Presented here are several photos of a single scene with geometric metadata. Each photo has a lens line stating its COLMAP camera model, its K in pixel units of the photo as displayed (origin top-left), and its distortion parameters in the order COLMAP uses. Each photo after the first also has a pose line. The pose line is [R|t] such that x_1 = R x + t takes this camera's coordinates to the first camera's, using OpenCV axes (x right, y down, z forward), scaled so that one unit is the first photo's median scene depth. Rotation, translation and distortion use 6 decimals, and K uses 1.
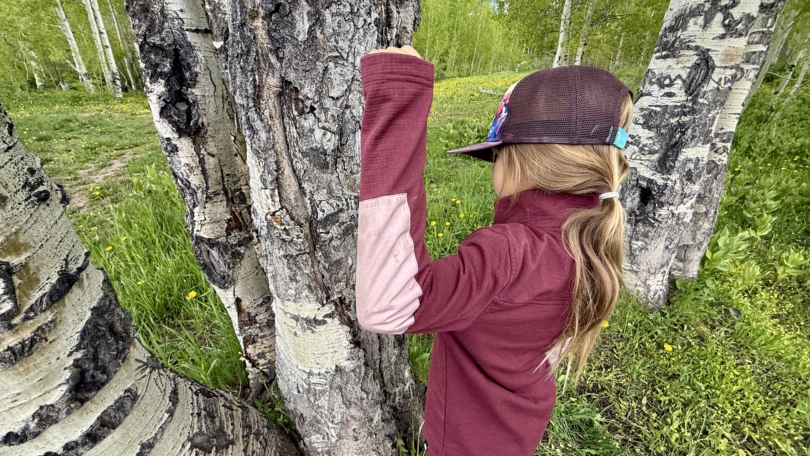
lens RADIAL K [[321.8, 0, 400.7], [0, 321.8, 228.3], [0, 0, 1]] dist [-0.000075, -0.000322]
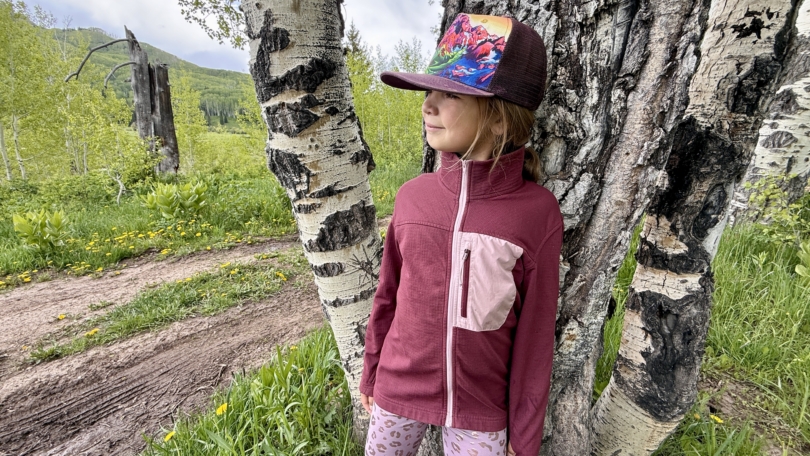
lens RADIAL K [[321.8, 0, 400.7], [0, 321.8, 228.3], [0, 0, 1]] dist [-0.000075, -0.000322]
pose [[0.146522, 0.251776, -0.956630, 0.987959], [-0.412311, 0.894602, 0.172299, -0.153035], [0.899183, 0.369184, 0.234889, 0.849156]]
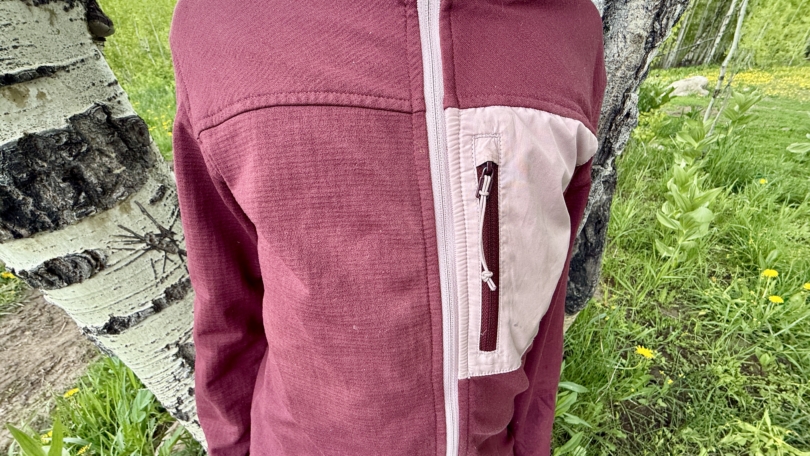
lens RADIAL K [[321.8, 0, 400.7], [0, 321.8, 228.3], [0, 0, 1]] dist [-0.000075, -0.000322]
pose [[0.637796, 0.355645, -0.683178, 0.260218], [-0.313144, 0.930125, 0.191856, 0.020721], [0.703673, 0.091568, 0.704598, 1.029233]]
